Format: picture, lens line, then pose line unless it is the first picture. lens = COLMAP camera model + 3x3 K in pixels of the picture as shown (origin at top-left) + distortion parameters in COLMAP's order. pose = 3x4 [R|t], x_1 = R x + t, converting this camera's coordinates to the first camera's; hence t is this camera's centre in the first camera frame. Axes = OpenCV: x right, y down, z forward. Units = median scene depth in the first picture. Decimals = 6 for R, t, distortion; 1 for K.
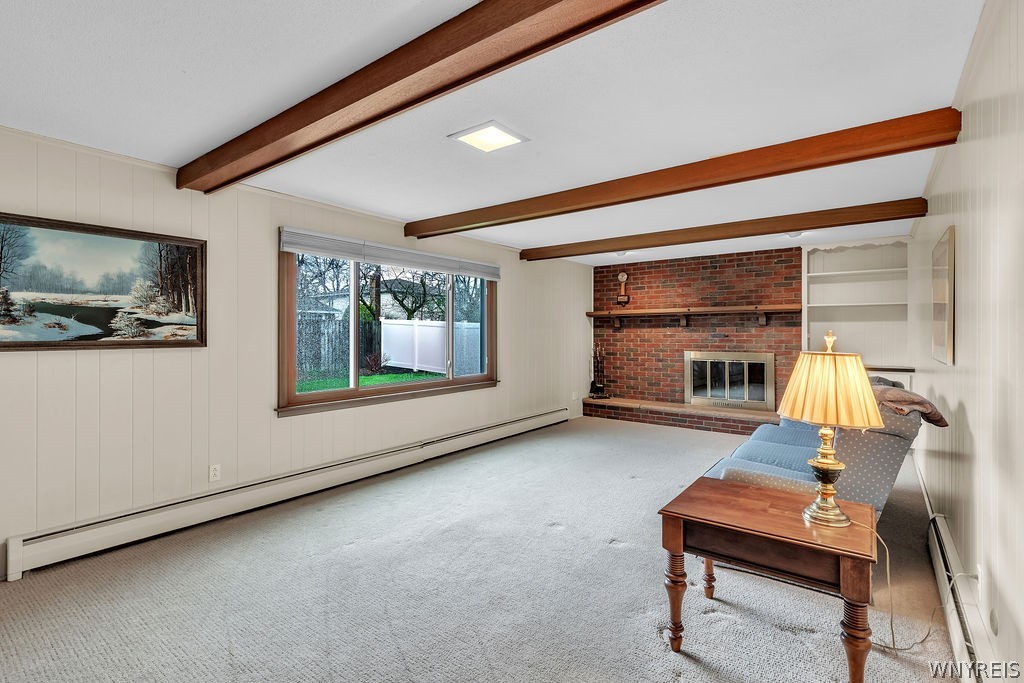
lens RADIAL K [[473.5, 0, 511.1], [0, 473.5, 335.2], [0, 0, 1]] dist [-0.000781, -0.000567]
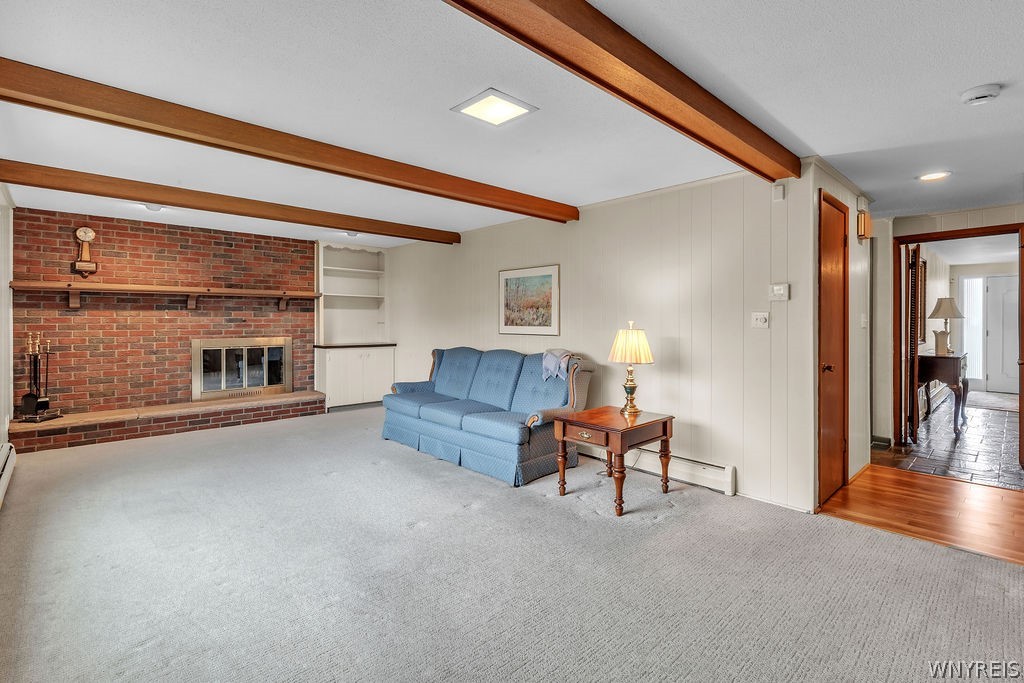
lens RADIAL K [[473.5, 0, 514.9], [0, 473.5, 323.7], [0, 0, 1]] dist [-0.000781, -0.000567]
pose [[0.159404, -0.007524, 0.987185, -0.368351], [-0.000898, 0.999969, 0.007766, -0.000095], [-0.987213, -0.002124, 0.159392, 0.309103]]
